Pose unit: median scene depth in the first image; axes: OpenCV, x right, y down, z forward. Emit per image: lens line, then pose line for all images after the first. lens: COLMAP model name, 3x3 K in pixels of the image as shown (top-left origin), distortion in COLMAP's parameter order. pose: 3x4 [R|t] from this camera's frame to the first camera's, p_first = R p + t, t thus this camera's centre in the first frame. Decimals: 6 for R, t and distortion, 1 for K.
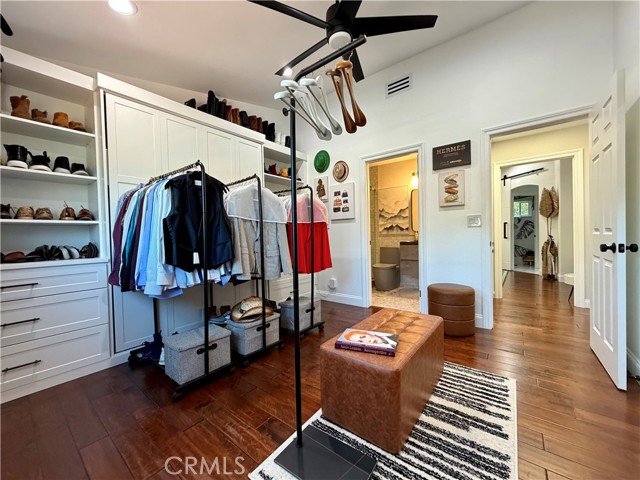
lens RADIAL K [[255.0, 0, 319.5], [0, 255.0, 239.2], [0, 0, 1]] dist [0.001721, -0.000009]
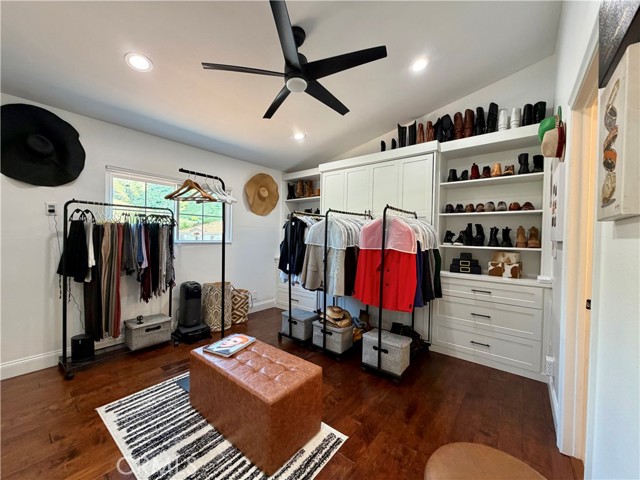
lens RADIAL K [[255.0, 0, 318.1], [0, 255.0, 237.6], [0, 0, 1]] dist [0.001721, -0.000009]
pose [[-0.011496, 0.032823, -0.999395, 1.498328], [-0.039971, 0.998647, 0.033258, -0.229081], [0.999135, 0.040329, -0.010168, 1.428796]]
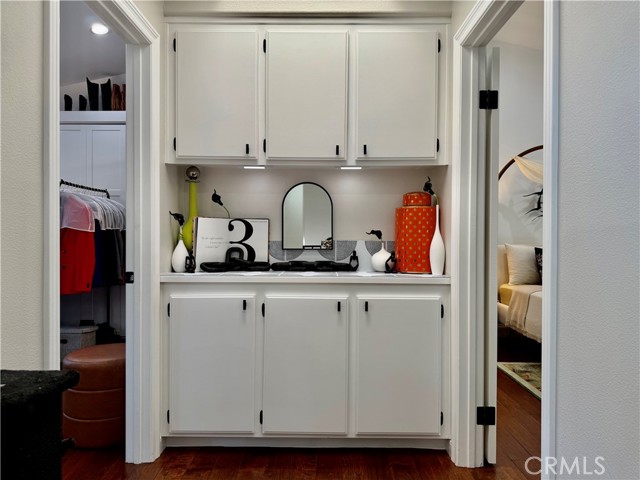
lens RADIAL K [[452.8, 0, 318.5], [0, 452.8, 240.9], [0, 0, 1]] dist [0.034889, -0.041337]
pose [[0.607360, 0.026222, -0.793994, 2.797434], [-0.023537, 0.999610, 0.015008, -0.129585], [0.794078, 0.009573, 0.607741, 1.429725]]
